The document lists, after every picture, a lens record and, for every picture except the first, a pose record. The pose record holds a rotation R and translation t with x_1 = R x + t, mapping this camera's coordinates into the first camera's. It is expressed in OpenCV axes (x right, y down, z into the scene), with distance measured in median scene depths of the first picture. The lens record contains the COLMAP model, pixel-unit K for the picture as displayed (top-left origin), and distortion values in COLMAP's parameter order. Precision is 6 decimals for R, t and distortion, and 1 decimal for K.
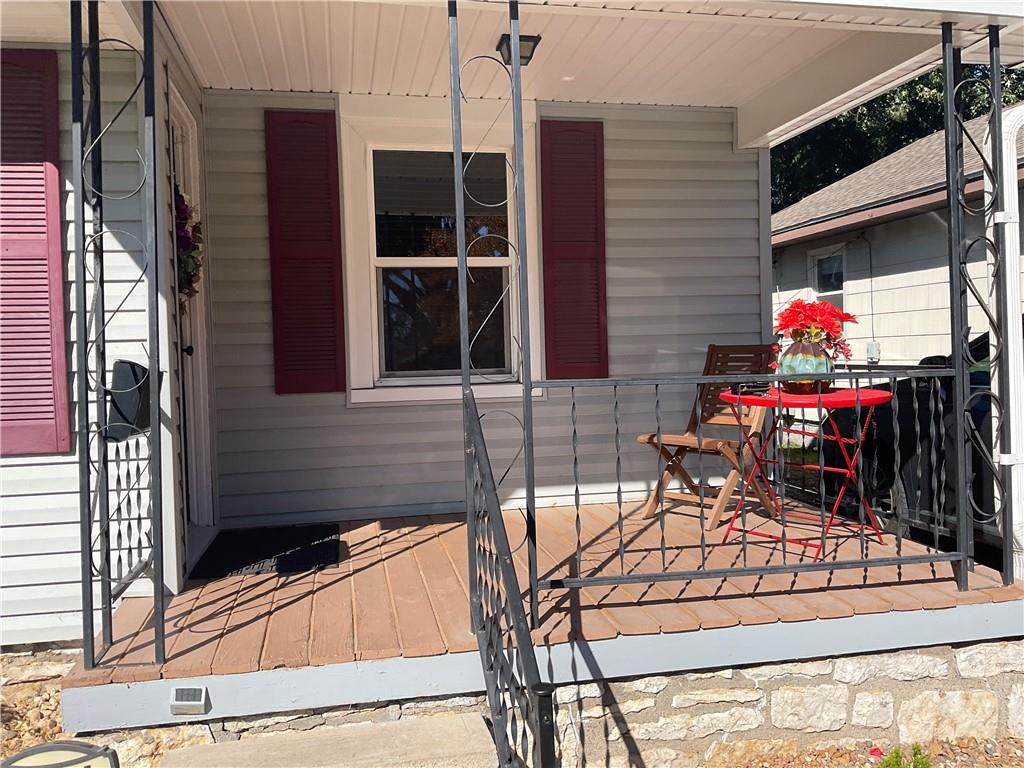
lens RADIAL K [[860.6, 0, 510.8], [0, 860.6, 381.2], [0, 0, 1]] dist [0.088442, -0.149096]
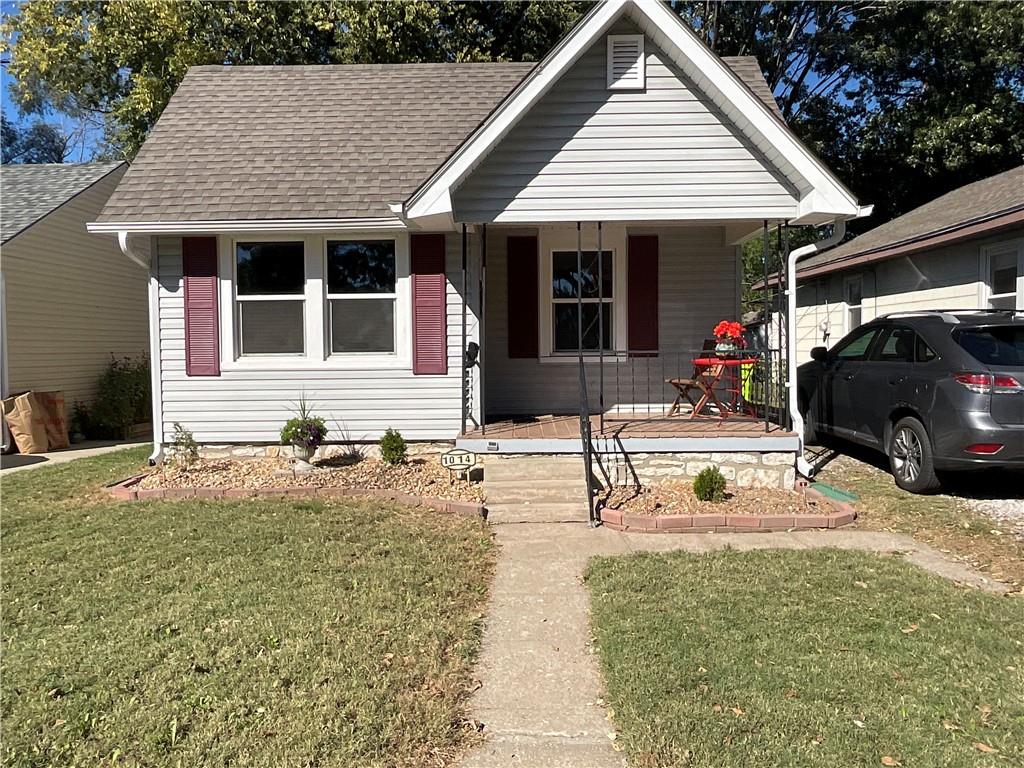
lens RADIAL K [[747.2, 0, 511.9], [0, 747.2, 382.3], [0, 0, 1]] dist [-0.000645, 0.000908]
pose [[0.978285, 0.027213, -0.205470, 0.225822], [-0.023081, 0.999481, 0.022482, 0.052002], [0.205975, -0.017252, 0.978405, -1.436271]]
